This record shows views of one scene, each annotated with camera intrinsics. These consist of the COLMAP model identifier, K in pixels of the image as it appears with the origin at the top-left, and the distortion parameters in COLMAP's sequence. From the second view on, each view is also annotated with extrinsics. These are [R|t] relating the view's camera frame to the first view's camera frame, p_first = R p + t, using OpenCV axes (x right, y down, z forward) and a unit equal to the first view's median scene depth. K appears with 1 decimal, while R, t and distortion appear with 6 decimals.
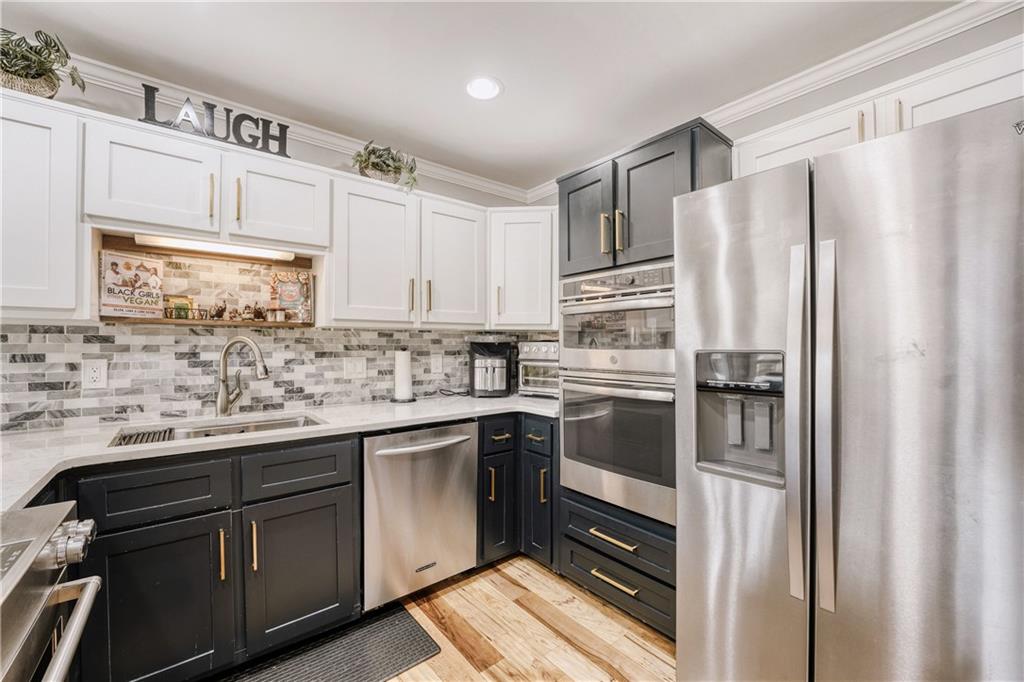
lens RADIAL K [[415.2, 0, 513.8], [0, 415.2, 346.5], [0, 0, 1]] dist [-0.019357, 0.000101]
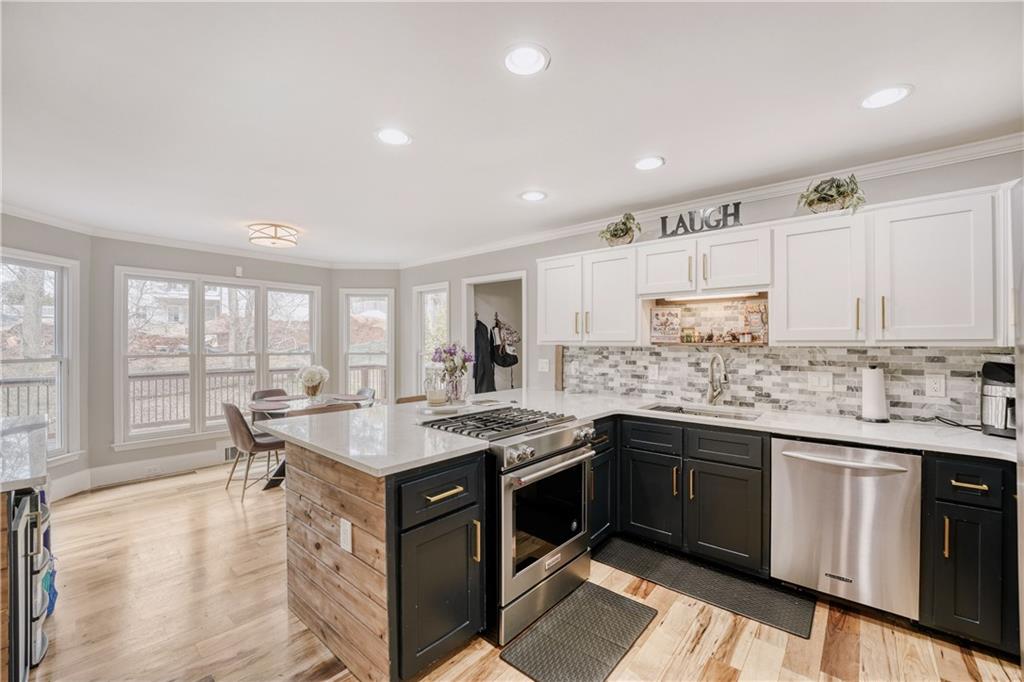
lens RADIAL K [[410.6, 0, 512.0], [0, 410.6, 341.0], [0, 0, 1]] dist [-0.001559, -0.000209]
pose [[0.186243, -0.004927, -0.982491, 0.617275], [-0.003947, 0.999976, -0.005763, -0.053924], [0.982496, 0.004951, 0.186219, -0.010873]]
